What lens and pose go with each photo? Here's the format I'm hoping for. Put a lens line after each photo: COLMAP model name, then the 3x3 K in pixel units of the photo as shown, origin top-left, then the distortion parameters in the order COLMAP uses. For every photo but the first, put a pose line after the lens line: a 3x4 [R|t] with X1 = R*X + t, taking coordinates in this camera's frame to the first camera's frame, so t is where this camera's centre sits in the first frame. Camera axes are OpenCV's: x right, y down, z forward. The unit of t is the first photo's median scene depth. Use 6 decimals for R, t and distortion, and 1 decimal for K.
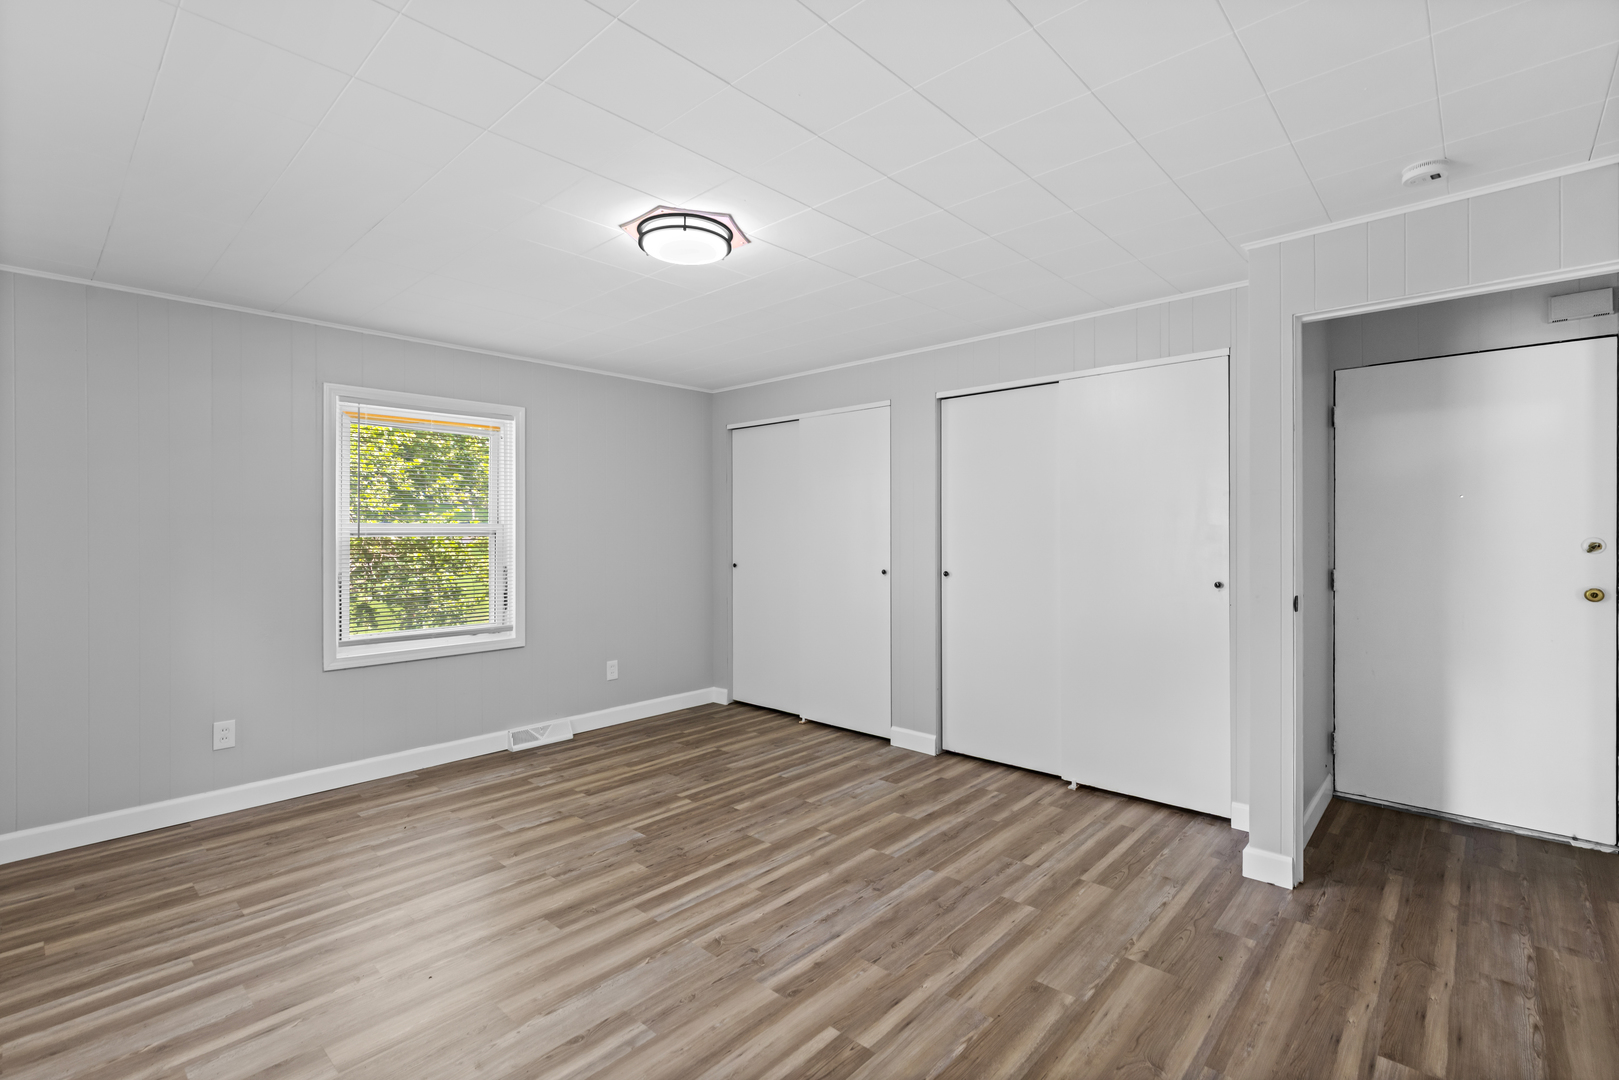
lens RADIAL K [[740.1, 0, 808.2], [0, 740.1, 531.6], [0, 0, 1]] dist [0.005637, -0.001034]
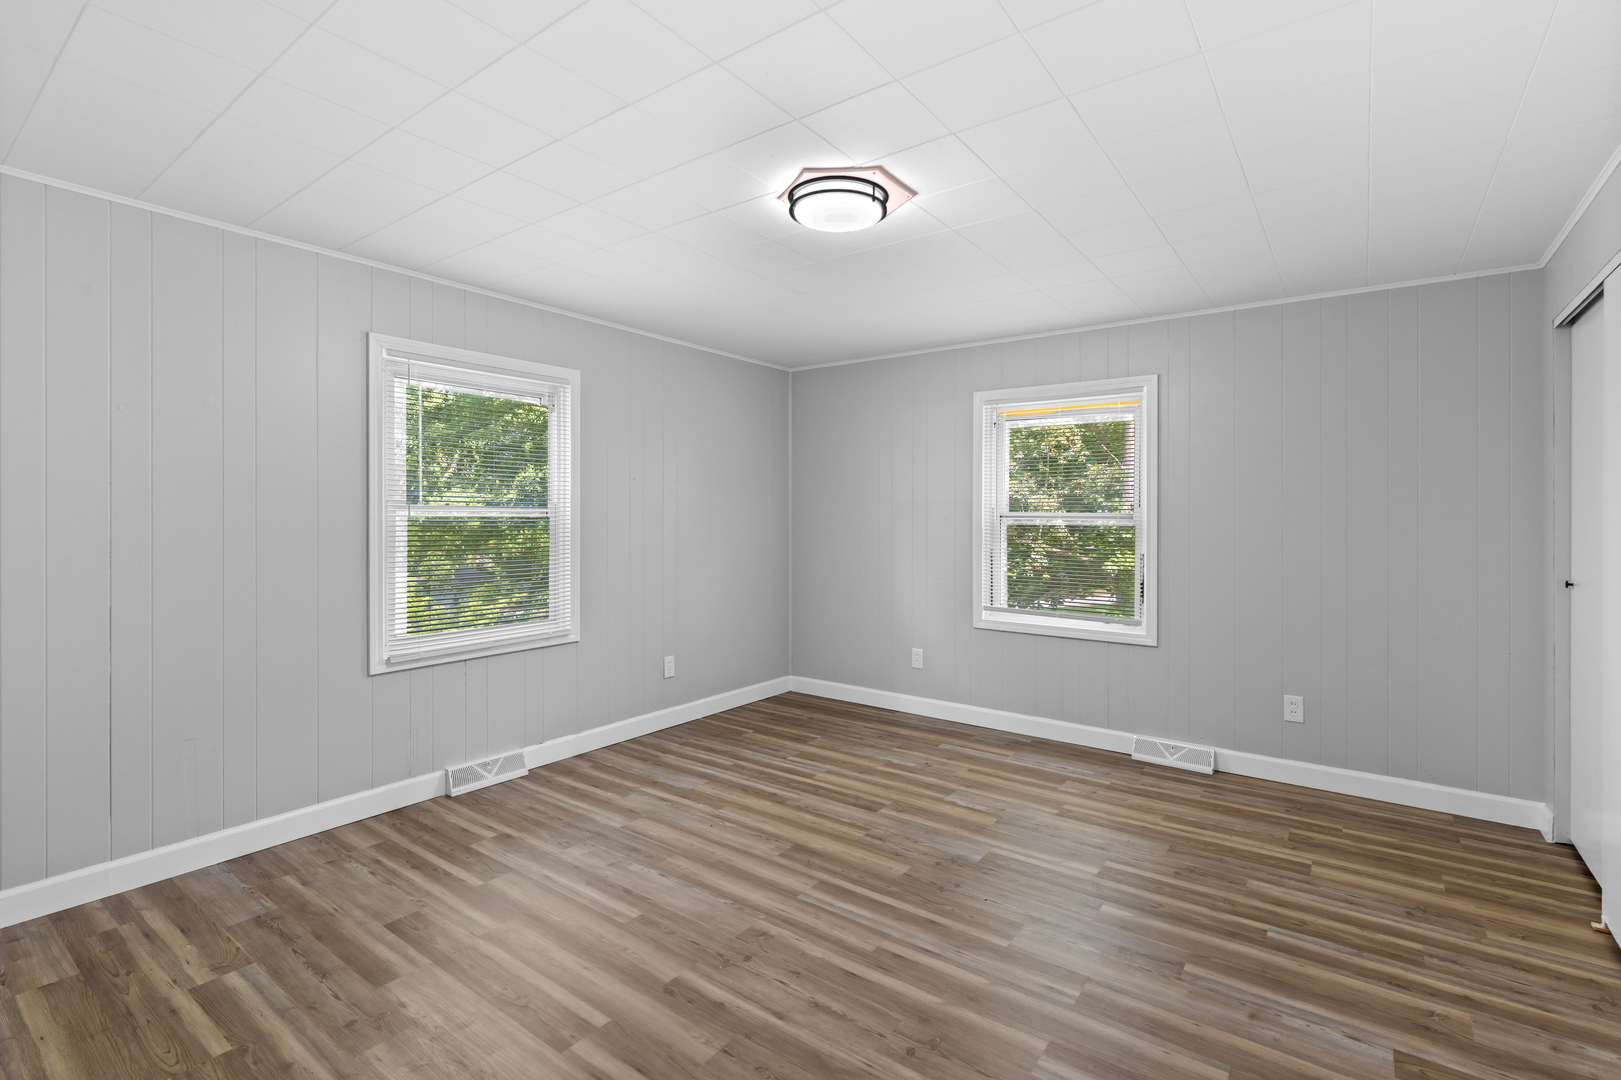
lens RADIAL K [[741.1, 0, 816.6], [0, 741.1, 515.3], [0, 0, 1]] dist [0.005637, -0.001034]
pose [[0.113952, 0.007192, -0.993460, 0.555921], [-0.009060, 0.999940, 0.006200, -0.002713], [0.993445, 0.008294, 0.114010, 0.623939]]
